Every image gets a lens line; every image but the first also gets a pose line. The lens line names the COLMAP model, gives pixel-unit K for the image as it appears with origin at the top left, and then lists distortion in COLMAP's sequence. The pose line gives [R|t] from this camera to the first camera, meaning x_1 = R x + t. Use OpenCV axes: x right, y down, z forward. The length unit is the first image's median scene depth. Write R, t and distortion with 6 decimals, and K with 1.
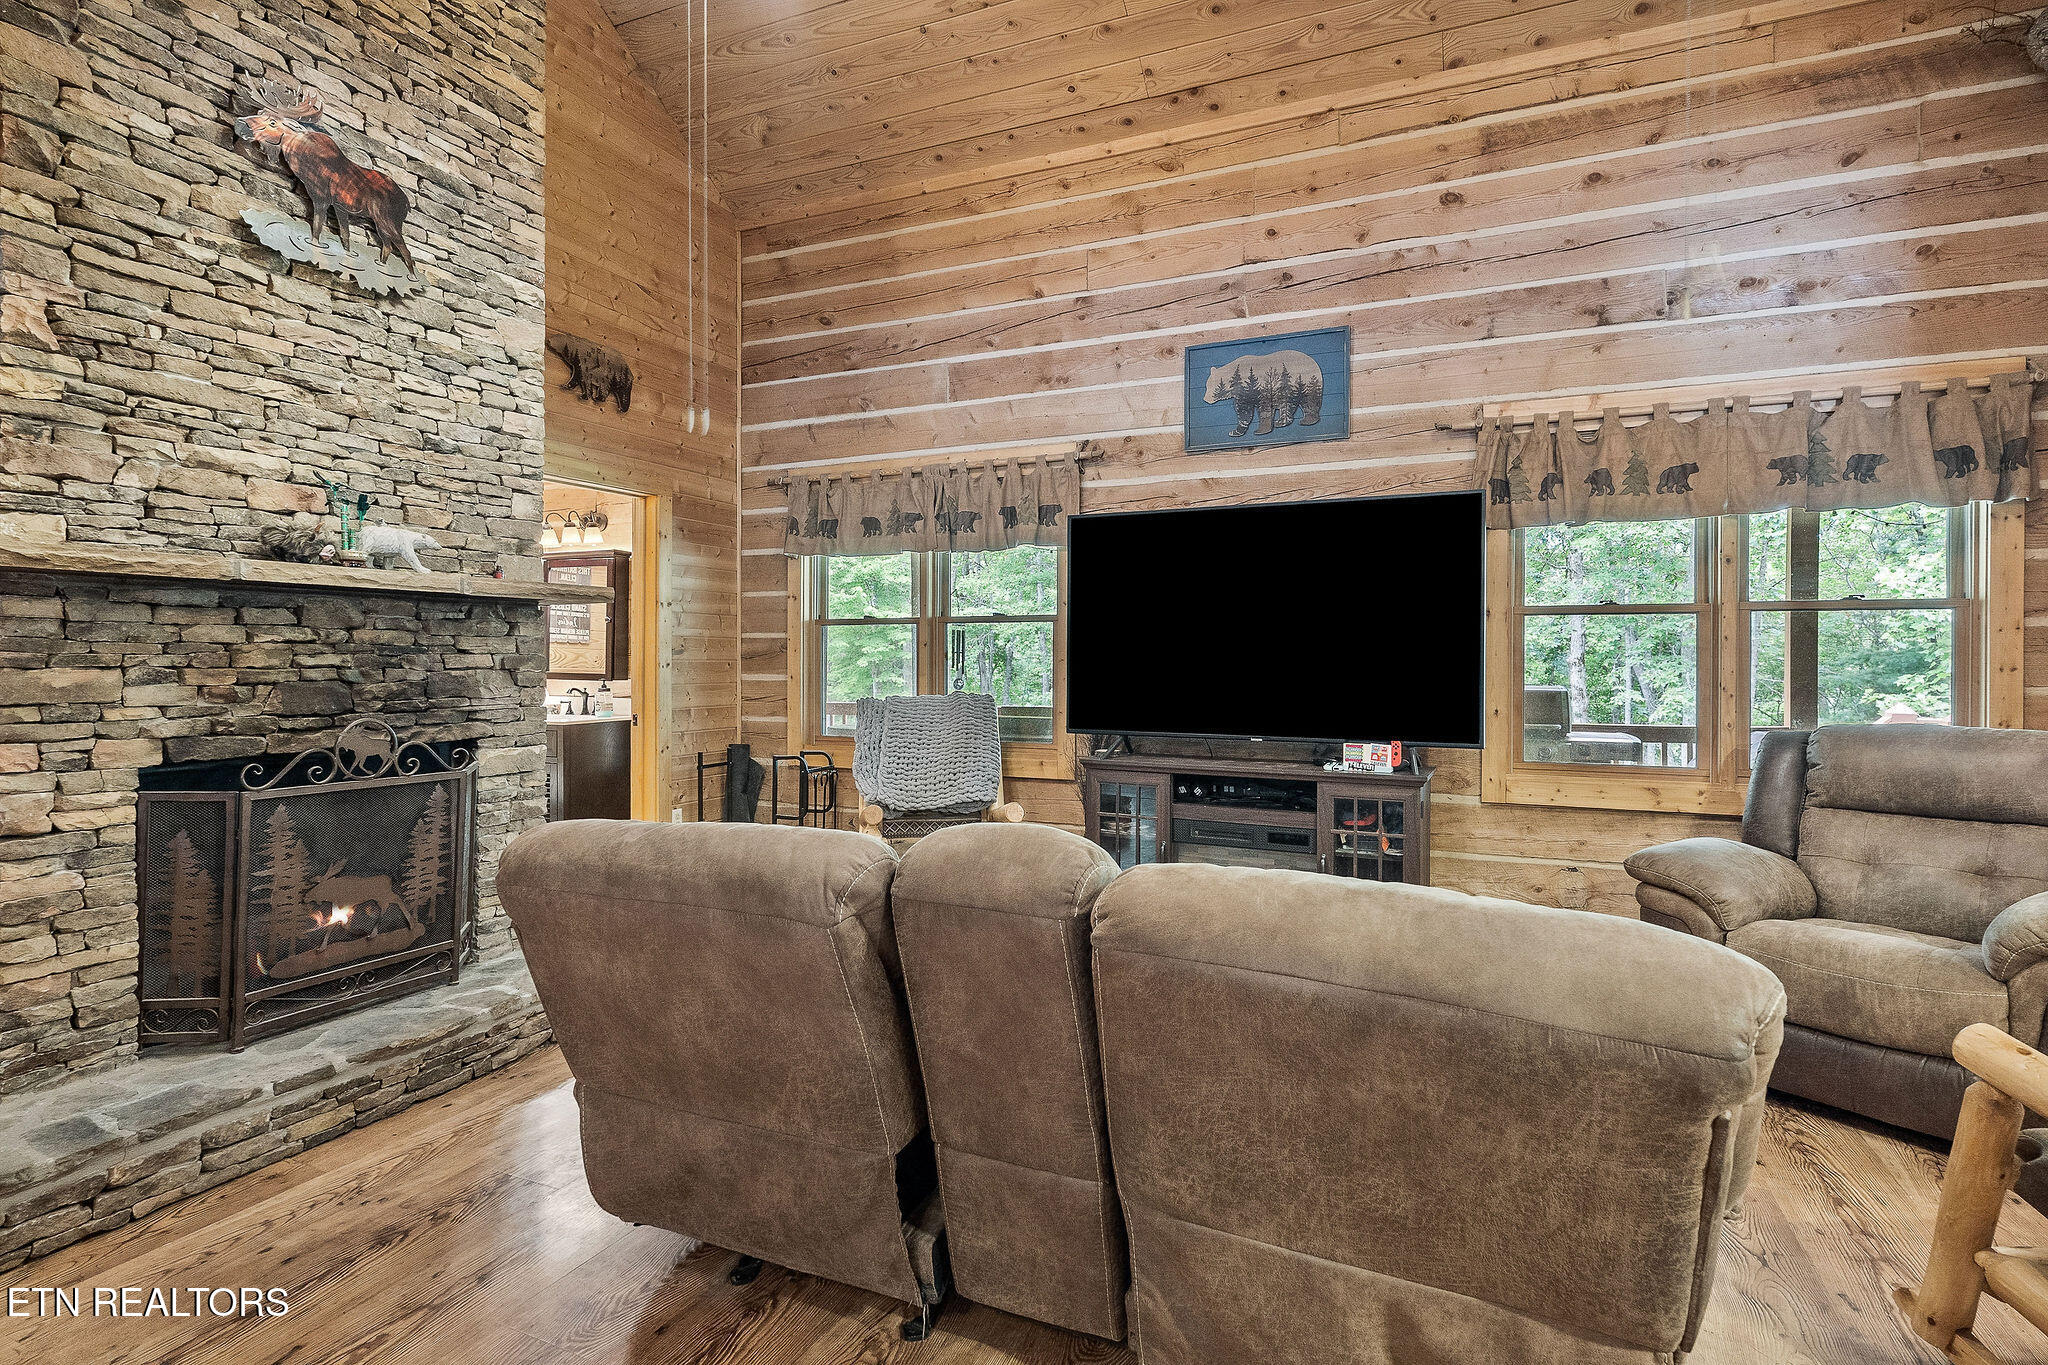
lens RADIAL K [[1028.2, 0, 1024.3], [0, 1028.2, 663.7], [0, 0, 1]] dist [-0.000650, 0.000048]
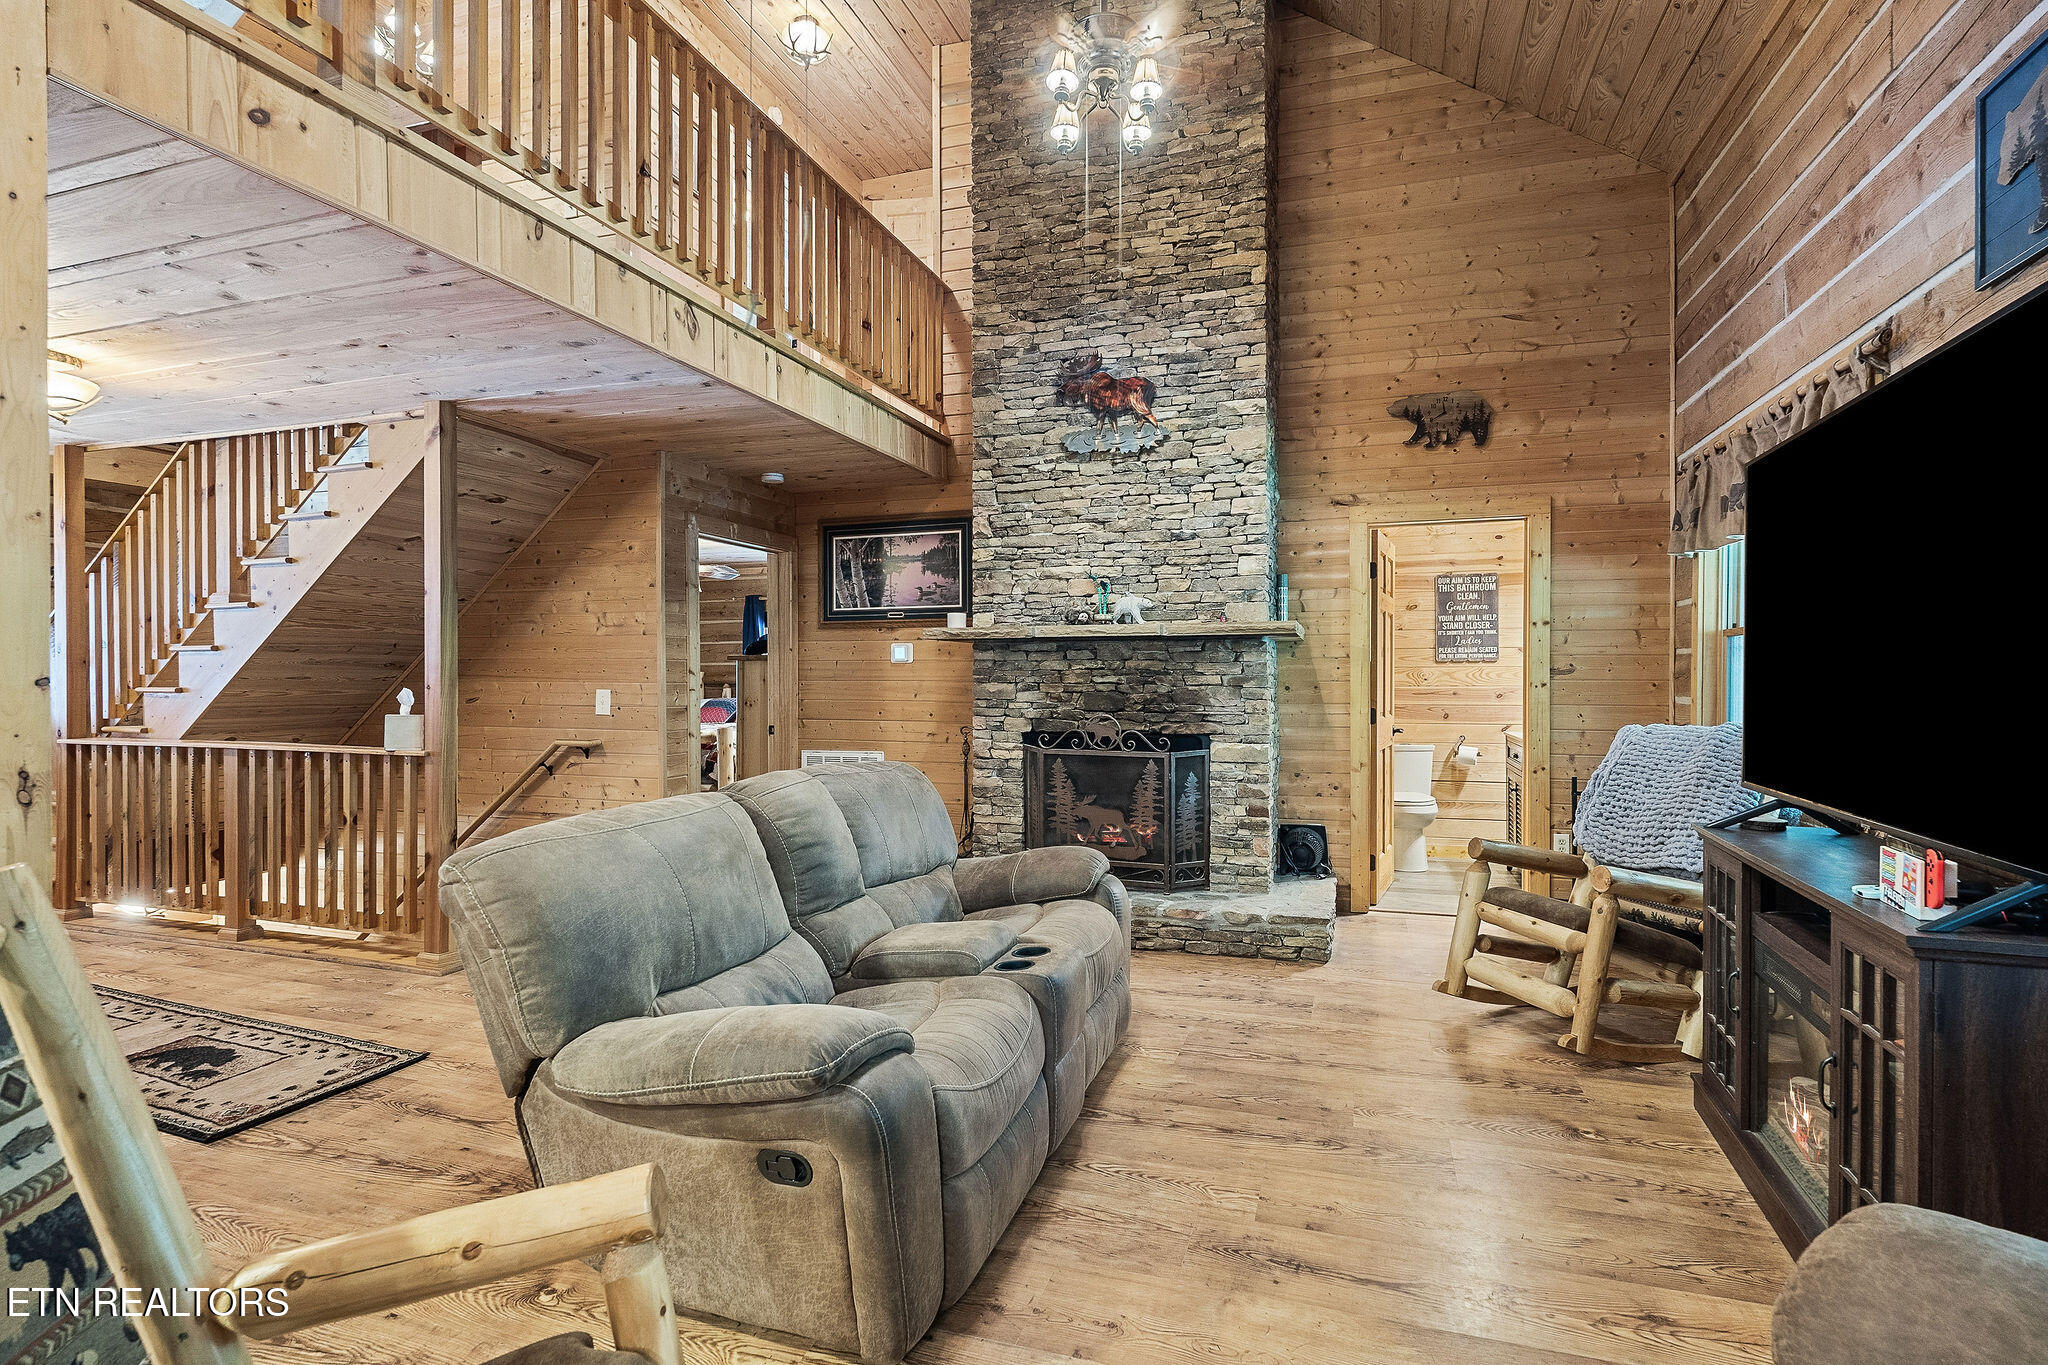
lens RADIAL K [[1010.7, 0, 1024.0], [0, 1010.7, 682.5], [0, 0, 1]] dist [0.000177, 0.000034]
pose [[0.099623, 0.003631, -0.995019, 0.922945], [-0.004900, 0.999983, 0.003159, -0.002453], [0.995013, 0.004561, 0.099639, 0.661277]]
